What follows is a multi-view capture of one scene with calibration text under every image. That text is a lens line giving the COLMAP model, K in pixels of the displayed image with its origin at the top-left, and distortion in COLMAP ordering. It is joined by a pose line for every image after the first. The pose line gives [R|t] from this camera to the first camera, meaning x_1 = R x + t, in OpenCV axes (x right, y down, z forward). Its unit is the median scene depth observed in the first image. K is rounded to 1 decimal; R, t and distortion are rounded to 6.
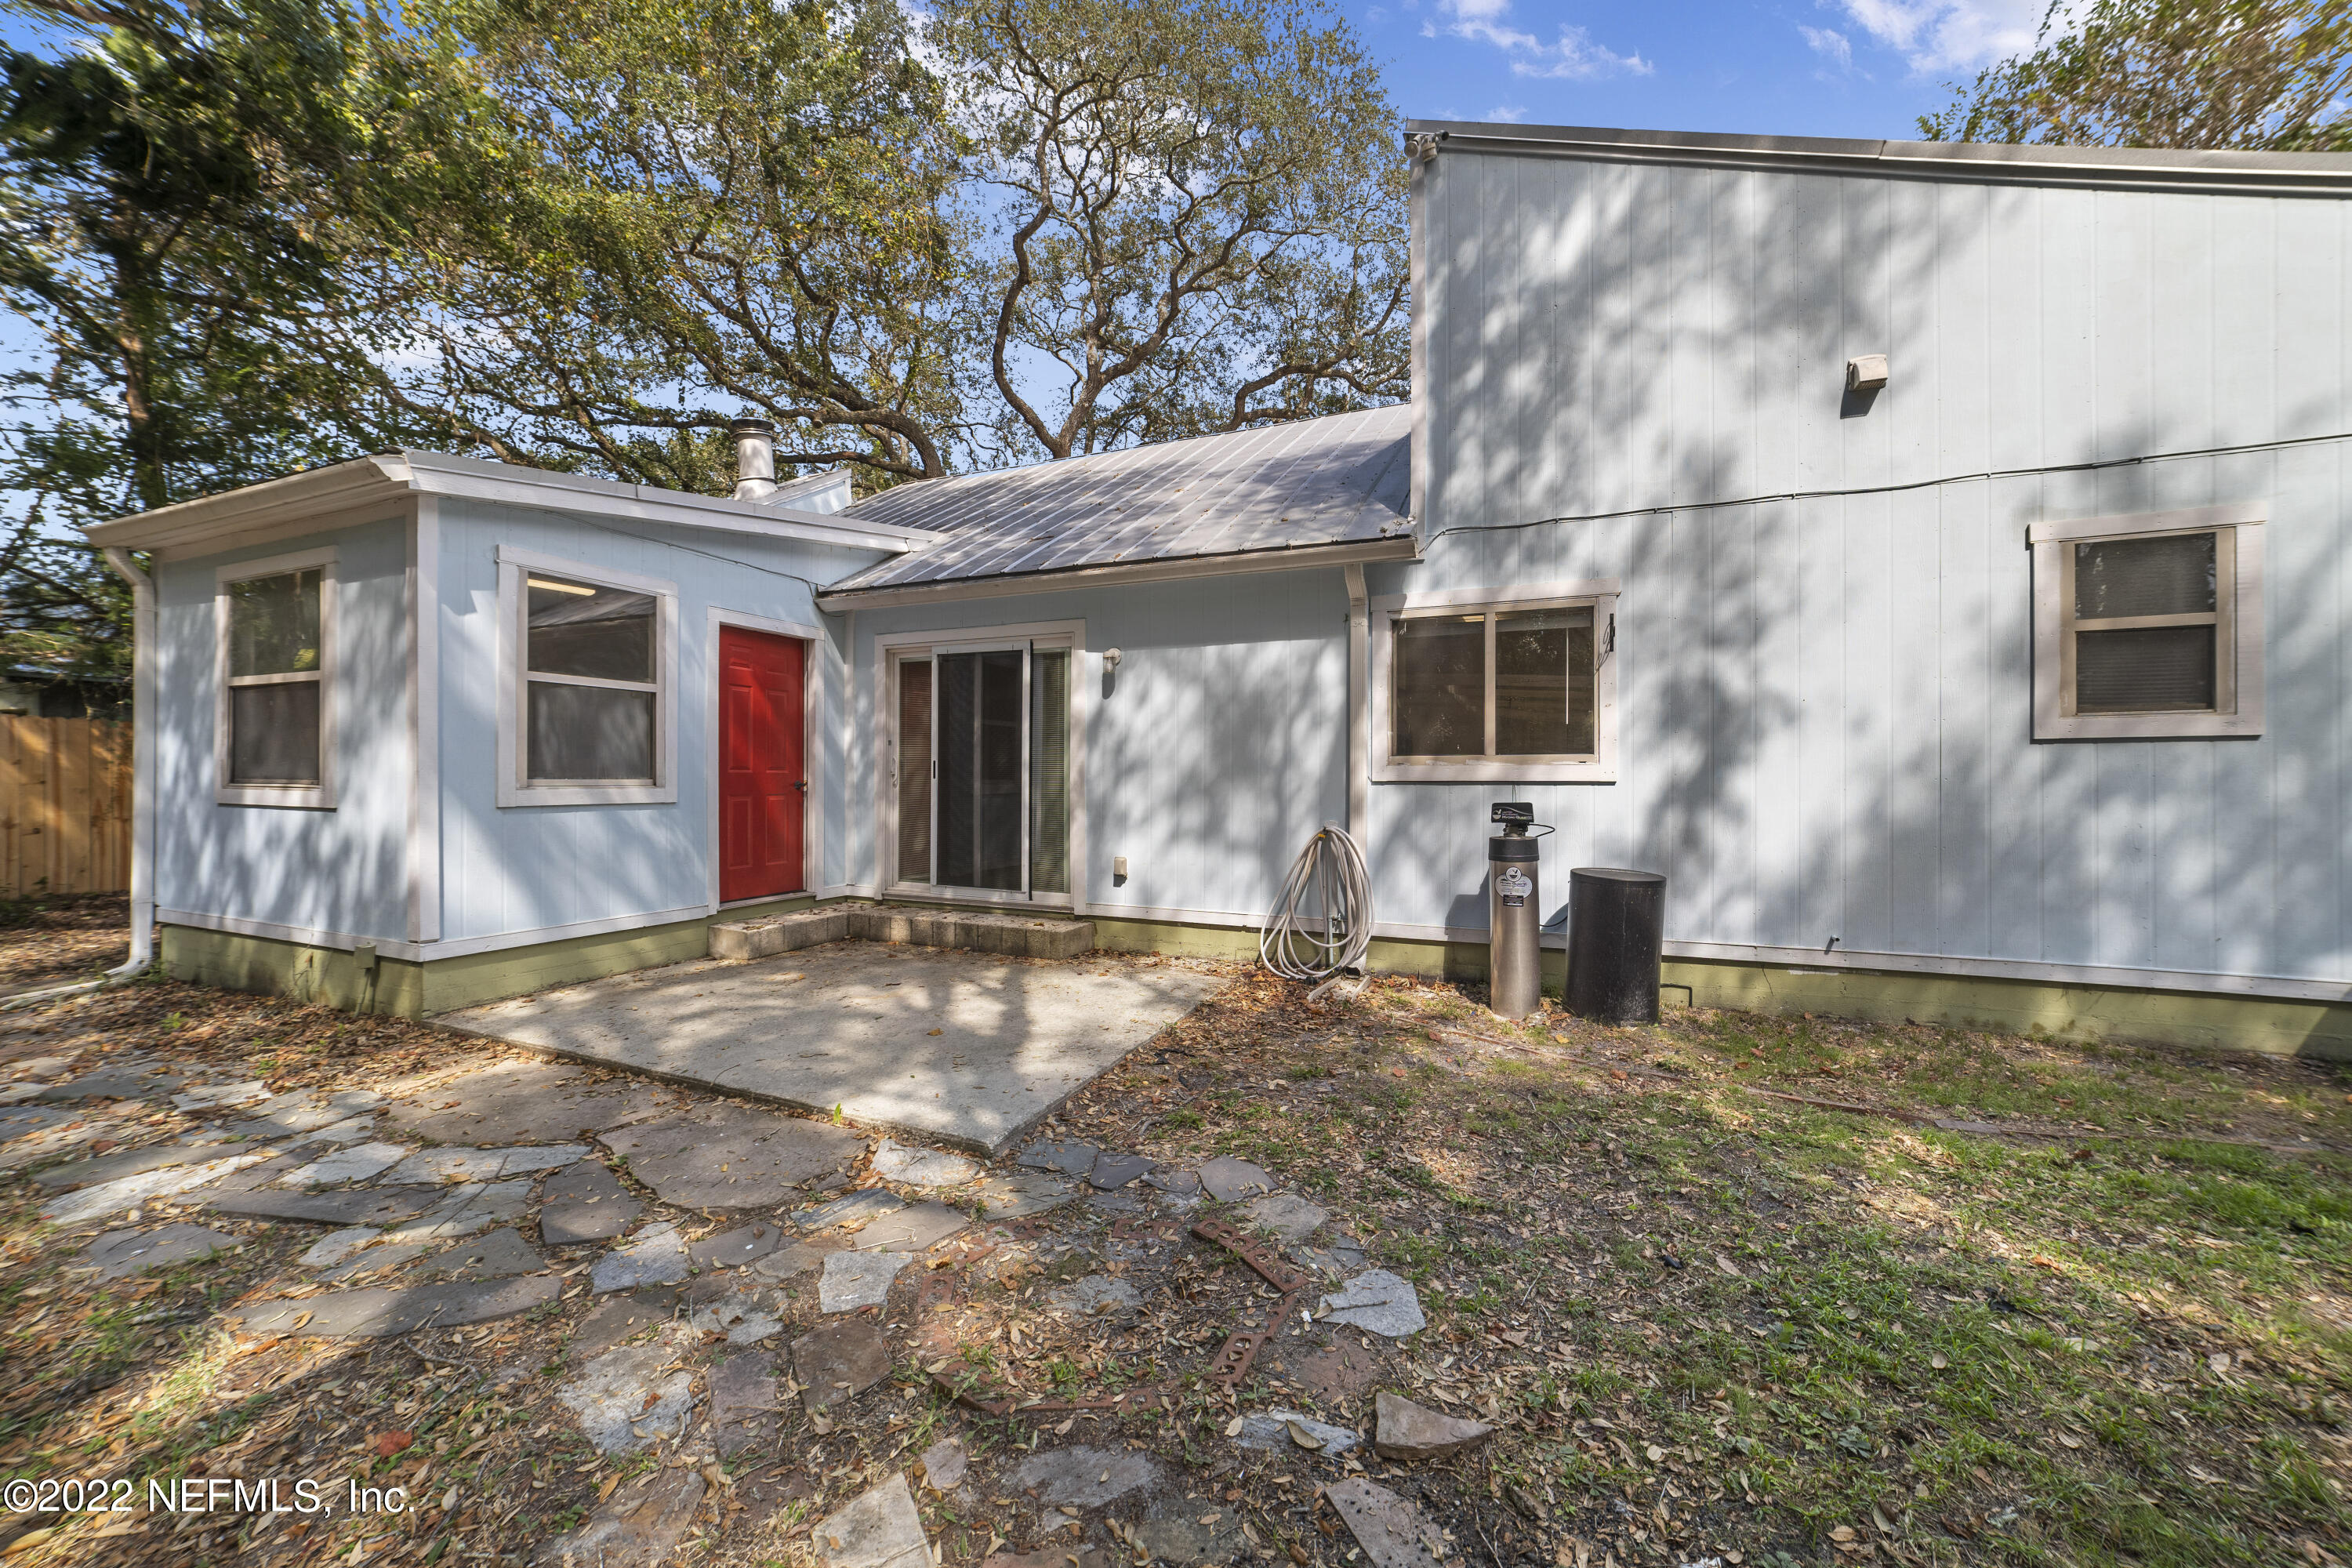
lens RADIAL K [[897.2, 0, 1166.8], [0, 897.2, 781.3], [0, 0, 1]] dist [-0.018697, 0.007110]
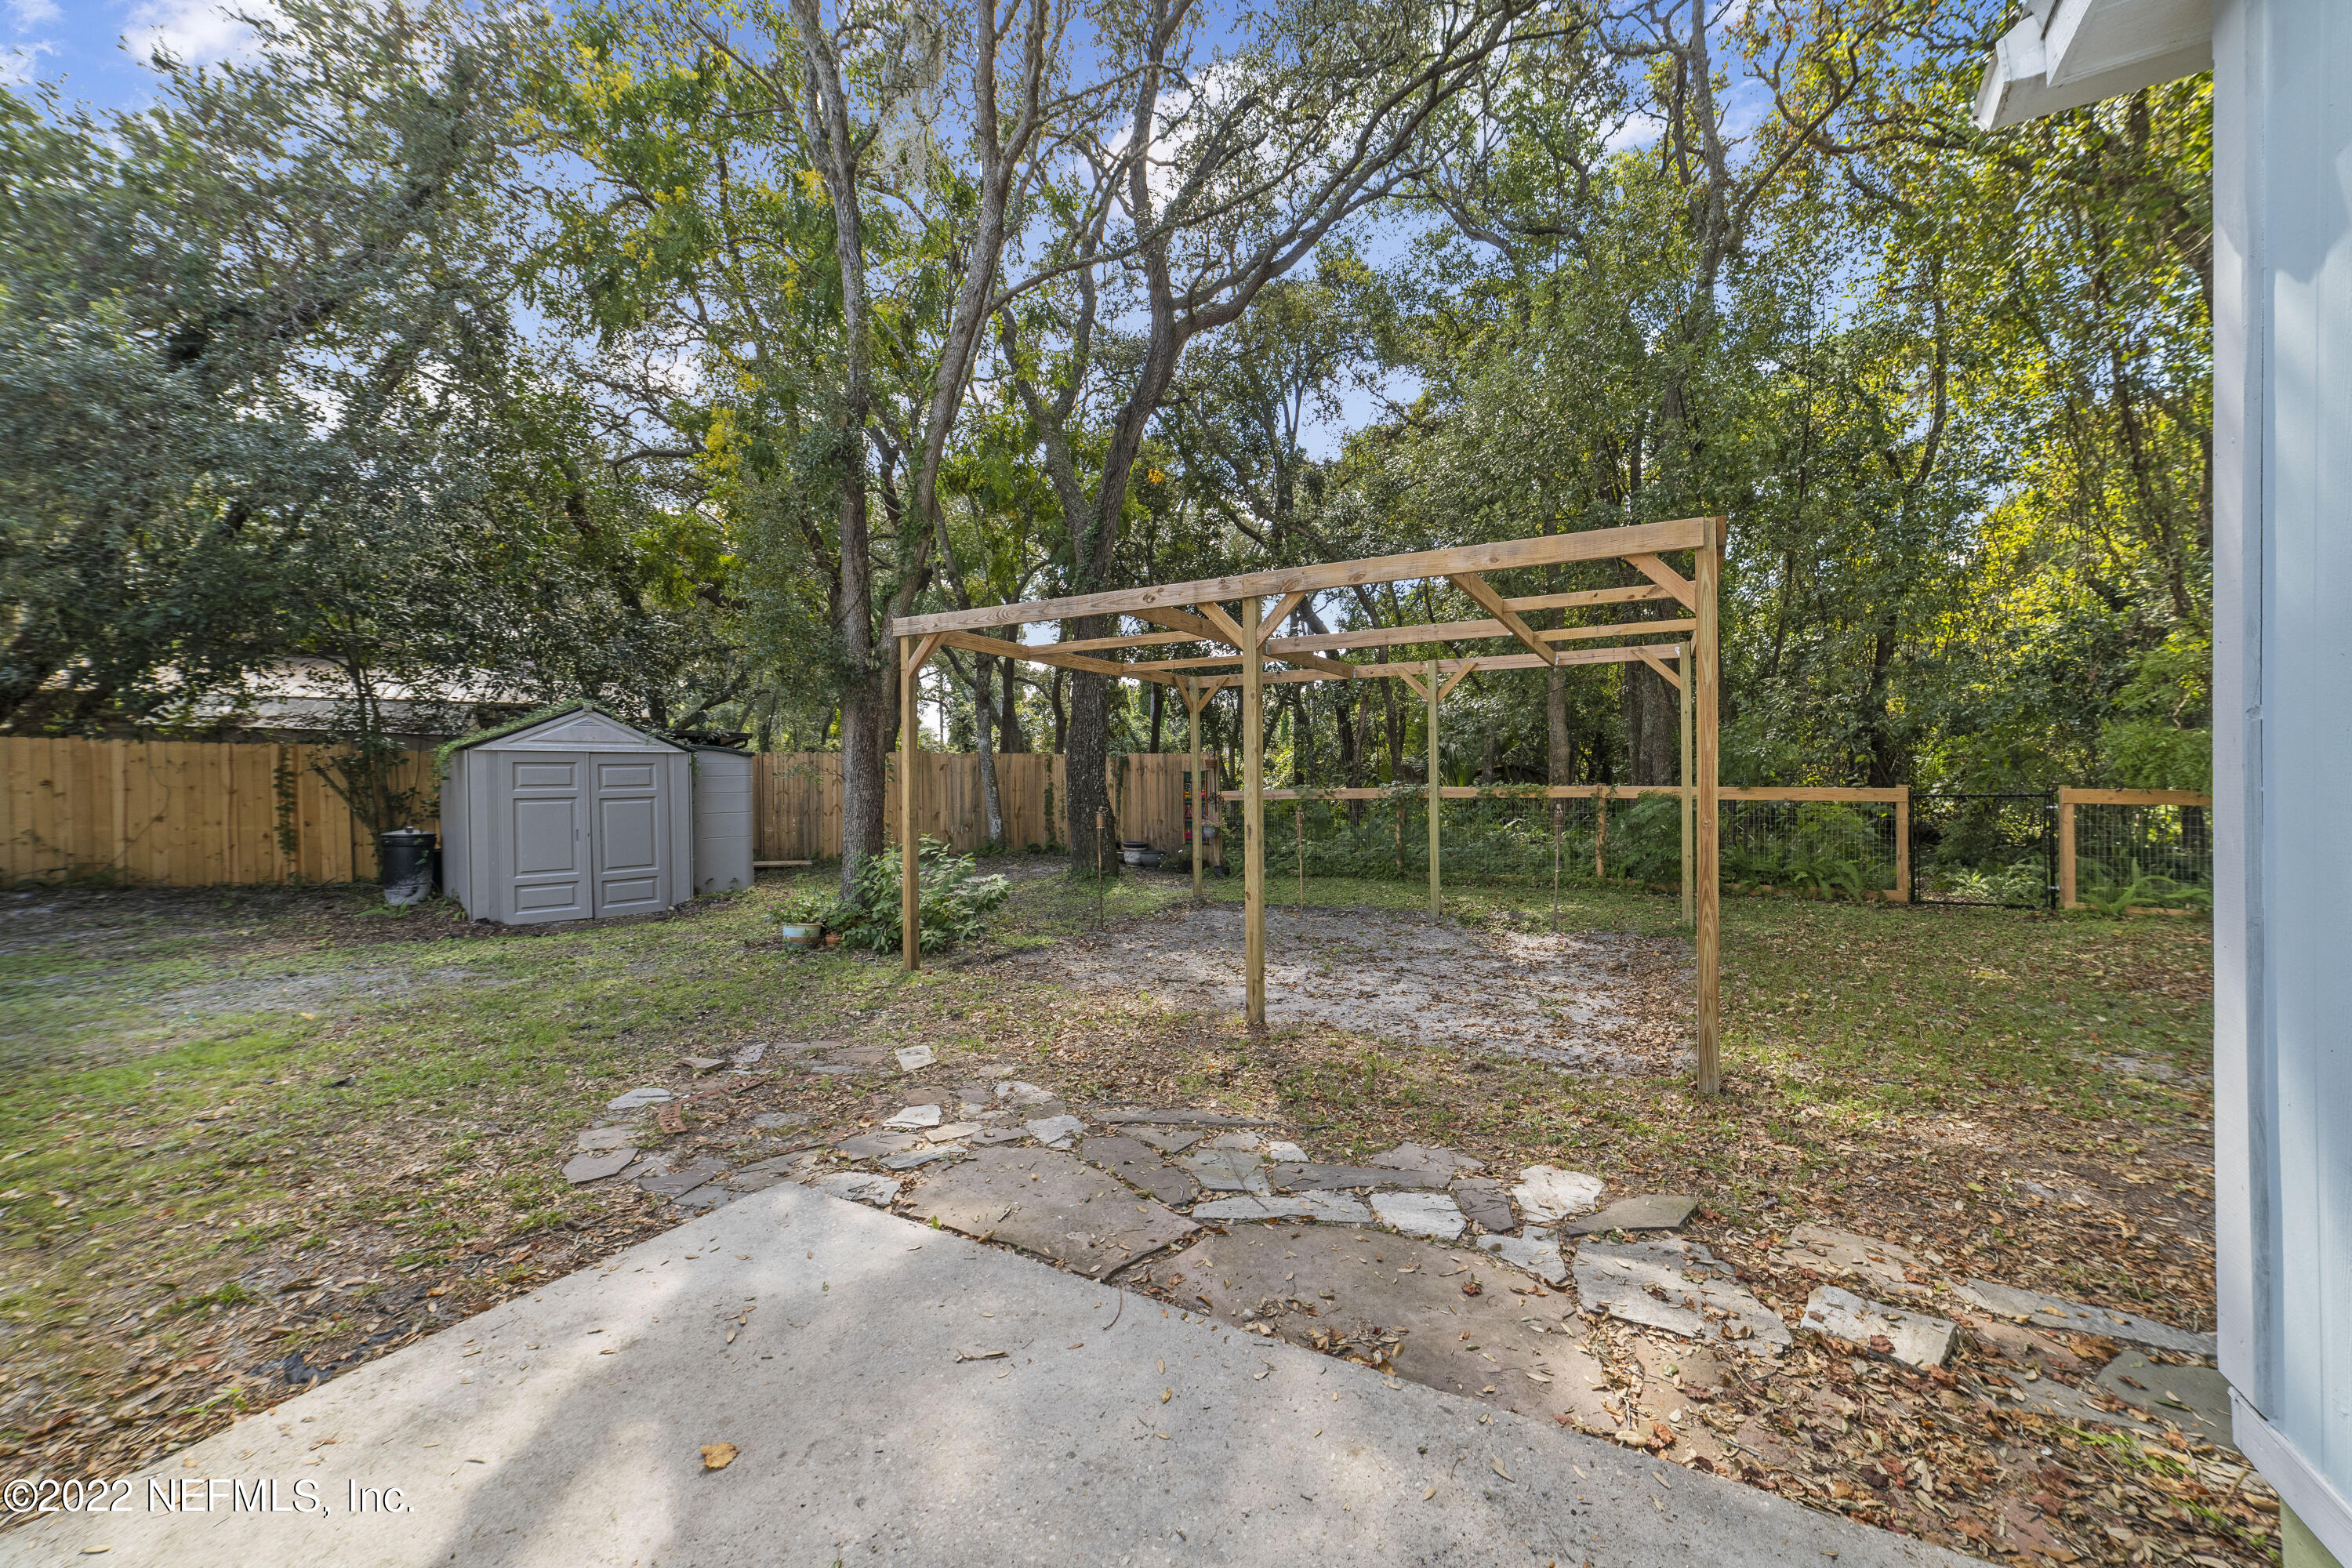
lens RADIAL K [[897.2, 0, 1166.8], [0, 897.2, 781.3], [0, 0, 1]] dist [-0.018697, 0.007110]
pose [[-0.998121, -0.000739, 0.061268, -0.507833], [0.001106, 0.999547, 0.030083, -0.060736], [-0.061262, 0.030094, -0.997668, 1.456828]]
